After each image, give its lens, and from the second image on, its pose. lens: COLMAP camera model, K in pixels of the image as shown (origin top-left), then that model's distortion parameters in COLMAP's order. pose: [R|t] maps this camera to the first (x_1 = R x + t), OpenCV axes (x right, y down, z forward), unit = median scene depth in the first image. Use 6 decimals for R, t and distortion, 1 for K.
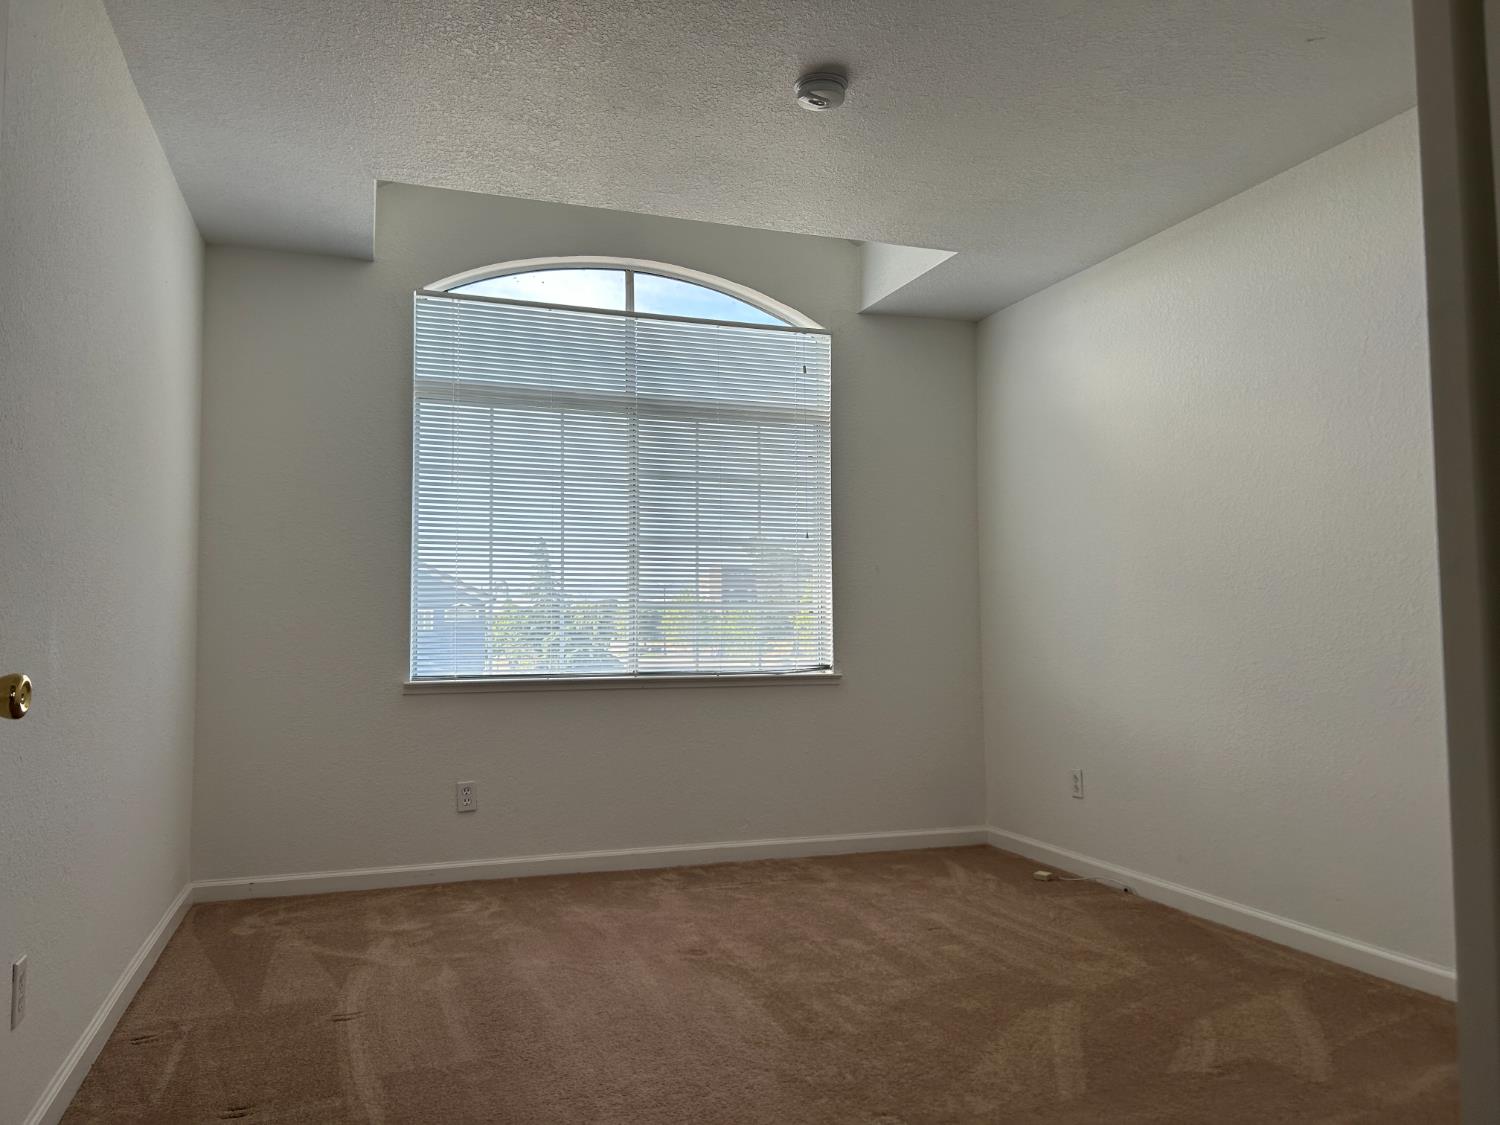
lens RADIAL K [[1137.7, 0, 748.7], [0, 1137.7, 560.4], [0, 0, 1]] dist [0.057479, -0.048092]
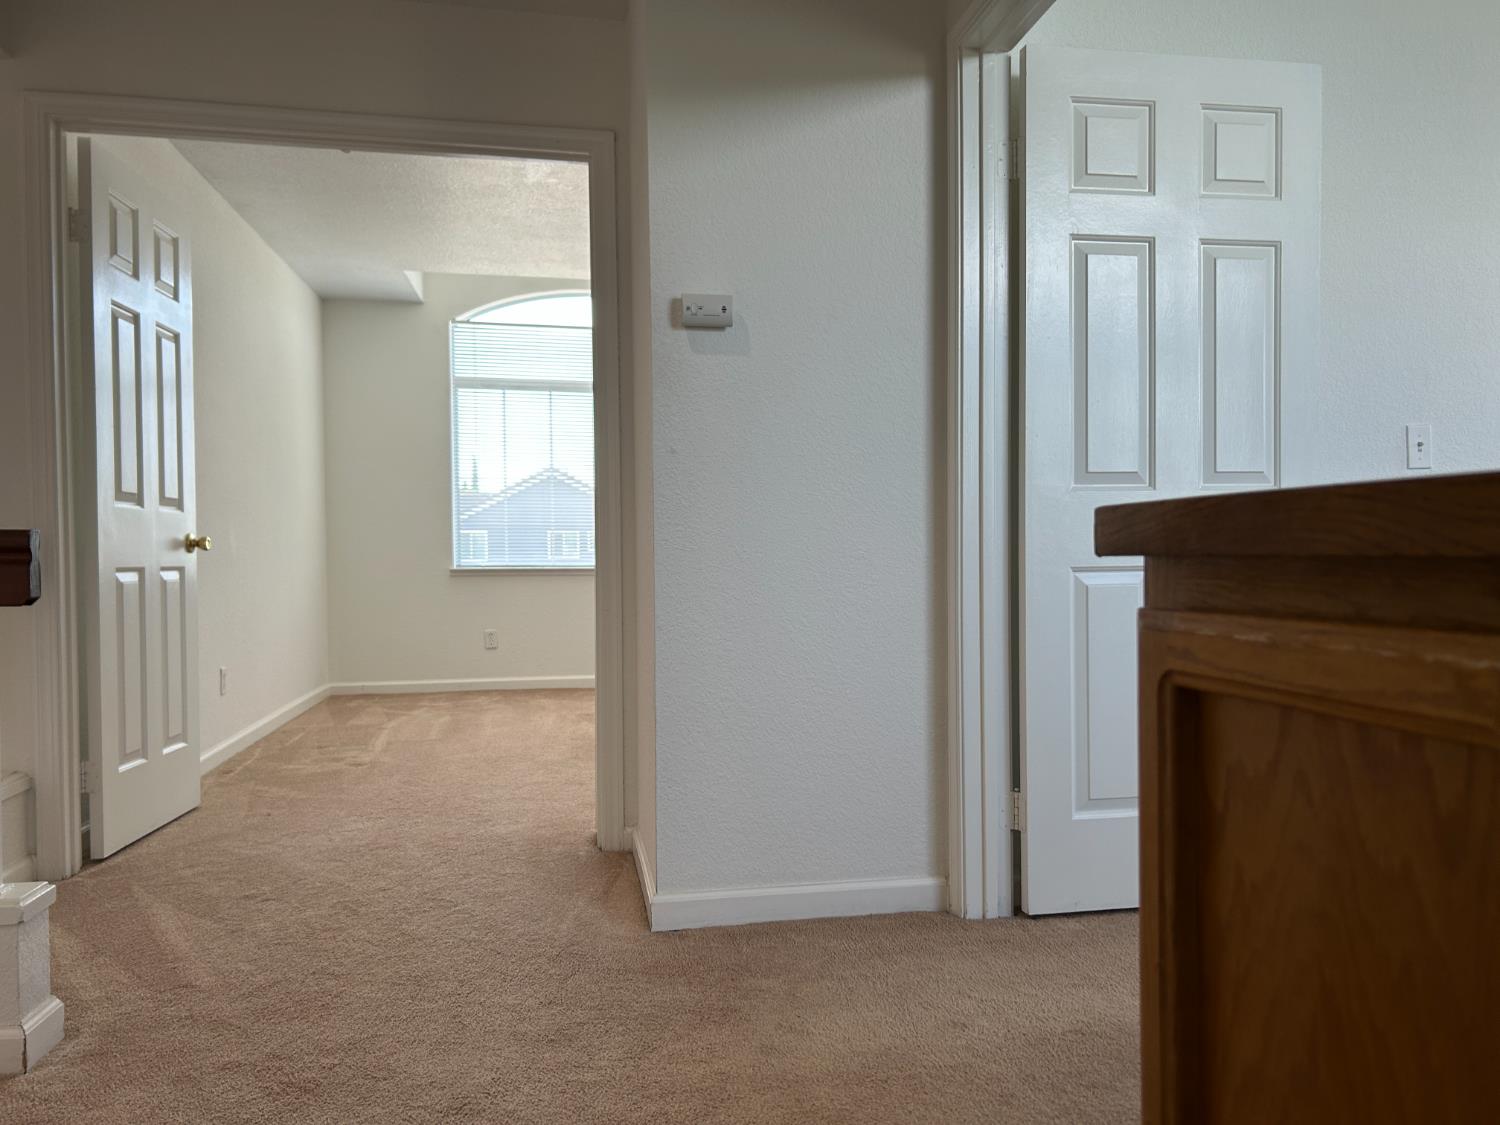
lens RADIAL K [[1137.7, 0, 753.0], [0, 1137.7, 562.2], [0, 0, 1]] dist [0.057479, -0.048092]
pose [[0.988418, -0.003650, -0.151710, 0.367789], [0.015194, 0.997067, 0.075004, -0.016783], [0.150992, -0.076440, 0.985575, -0.525579]]
